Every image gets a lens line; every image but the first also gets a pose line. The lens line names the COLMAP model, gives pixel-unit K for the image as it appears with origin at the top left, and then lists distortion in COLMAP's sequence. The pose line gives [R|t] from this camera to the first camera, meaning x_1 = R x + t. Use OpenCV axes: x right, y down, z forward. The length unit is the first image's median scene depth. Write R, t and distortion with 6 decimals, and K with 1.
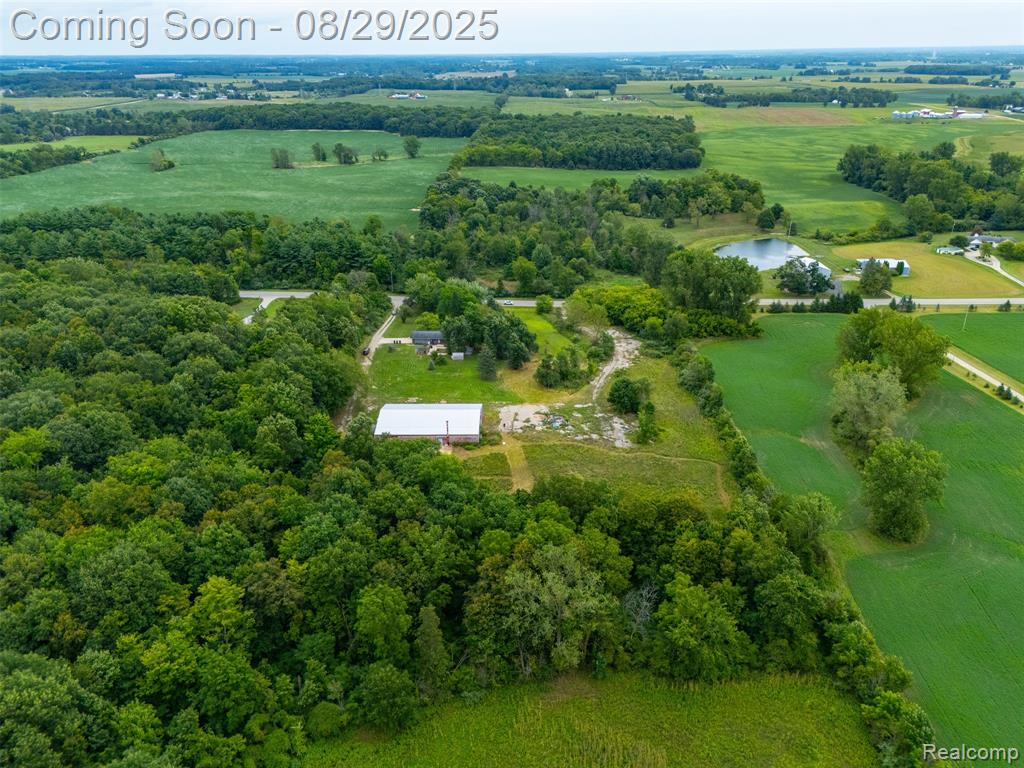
lens RADIAL K [[751.1, 0, 515.6], [0, 751.1, 385.3], [0, 0, 1]] dist [0.075035, -0.073834]
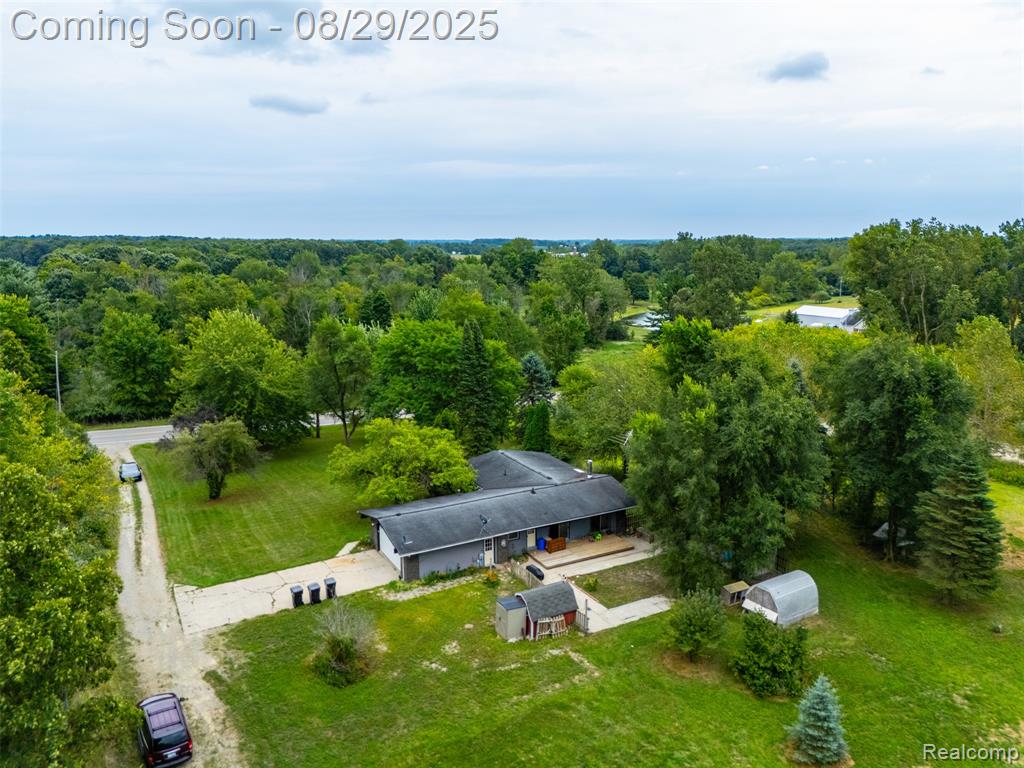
lens RADIAL K [[746.2, 0, 515.1], [0, 746.2, 387.5], [0, 0, 1]] dist [0.099601, -0.123777]
pose [[0.857477, -0.091129, 0.506388, -0.083871], [0.200552, 0.965545, -0.165839, -0.027327], [-0.473827, 0.243760, 0.846208, 0.345604]]
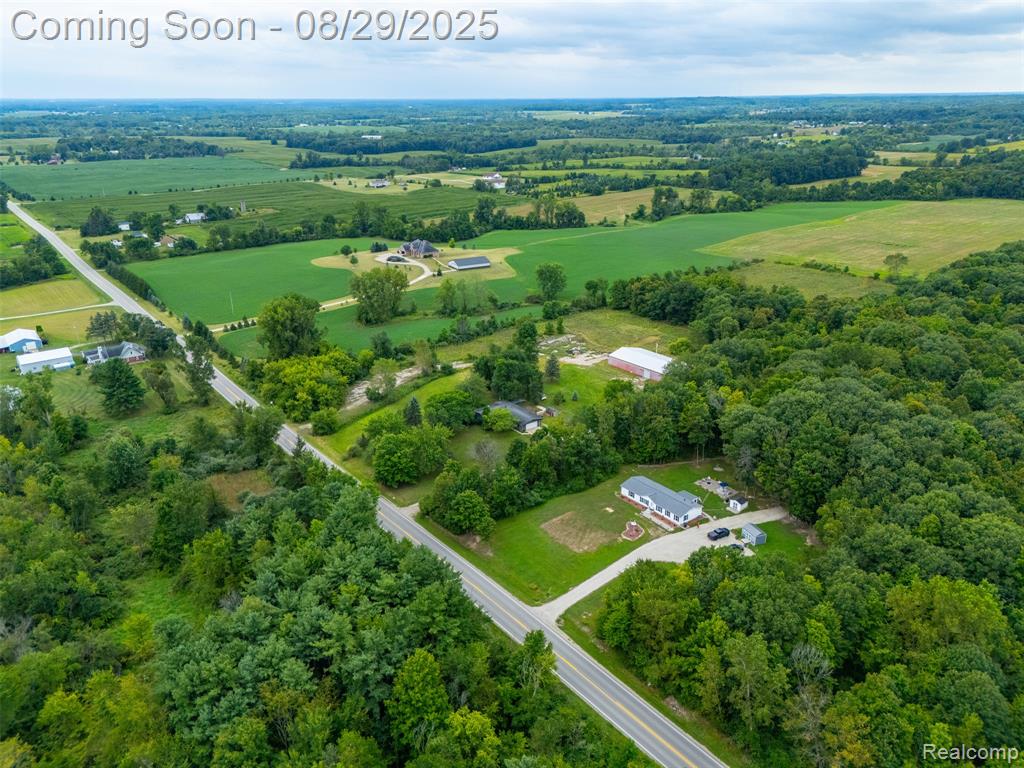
lens RADIAL K [[752.4, 0, 516.9], [0, 752.4, 387.0], [0, 0, 1]] dist [0.065125, -0.052543]
pose [[-0.636318, -0.266173, 0.724052, -0.307304], [0.320494, 0.762537, 0.561979, -0.244743], [-0.701701, 0.589651, -0.399909, 0.559768]]
